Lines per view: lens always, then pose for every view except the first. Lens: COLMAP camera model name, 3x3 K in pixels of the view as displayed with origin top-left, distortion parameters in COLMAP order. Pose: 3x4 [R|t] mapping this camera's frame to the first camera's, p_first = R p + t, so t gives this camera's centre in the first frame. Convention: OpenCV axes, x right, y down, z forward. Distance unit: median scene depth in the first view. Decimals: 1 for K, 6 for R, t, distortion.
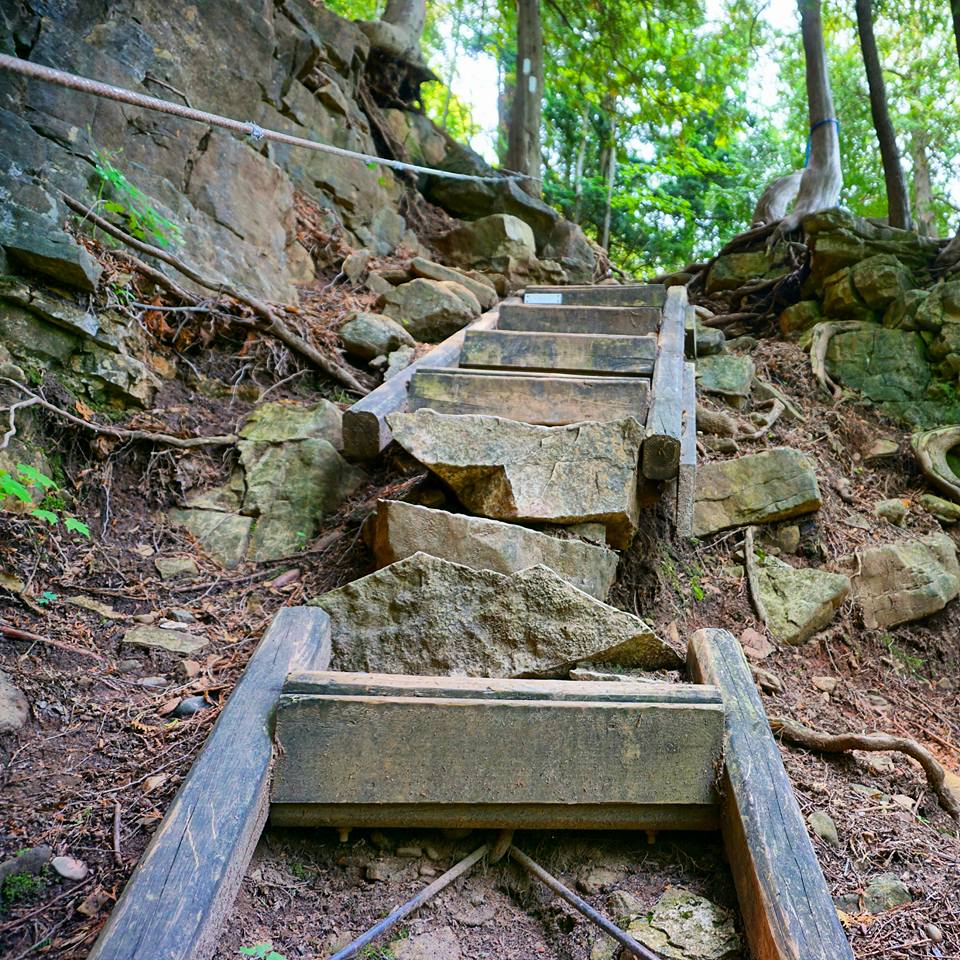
lens RADIAL K [[3433.0, 0, 480.0], [0, 3433.0, 480.0], [0, 0, 1]] dist [0.065478, 0.203282]
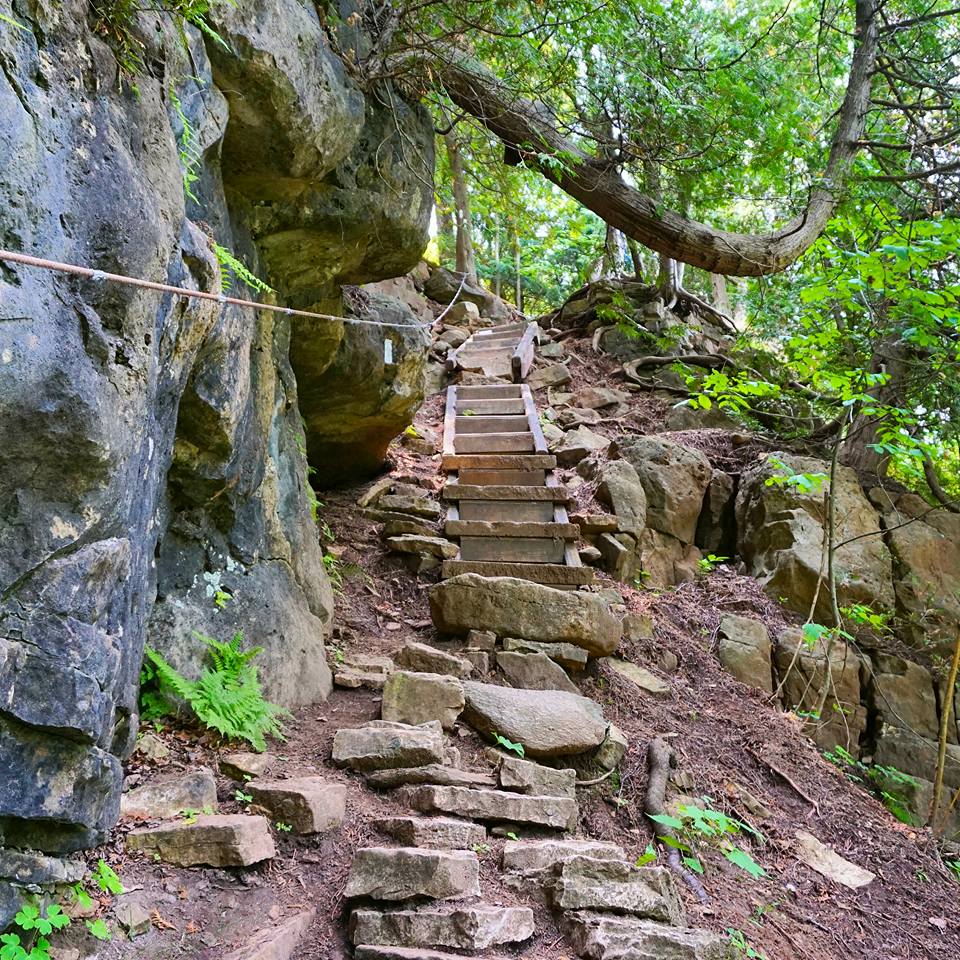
lens RADIAL K [[3433.0, 0, 480.0], [0, 3433.0, 480.0], [0, 0, 1]] dist [0.065478, 0.203282]
pose [[0.990706, -0.135497, 0.011946, -0.035966], [0.135660, 0.990654, -0.014141, 0.106489], [-0.009919, 0.015631, 0.999829, -1.818809]]
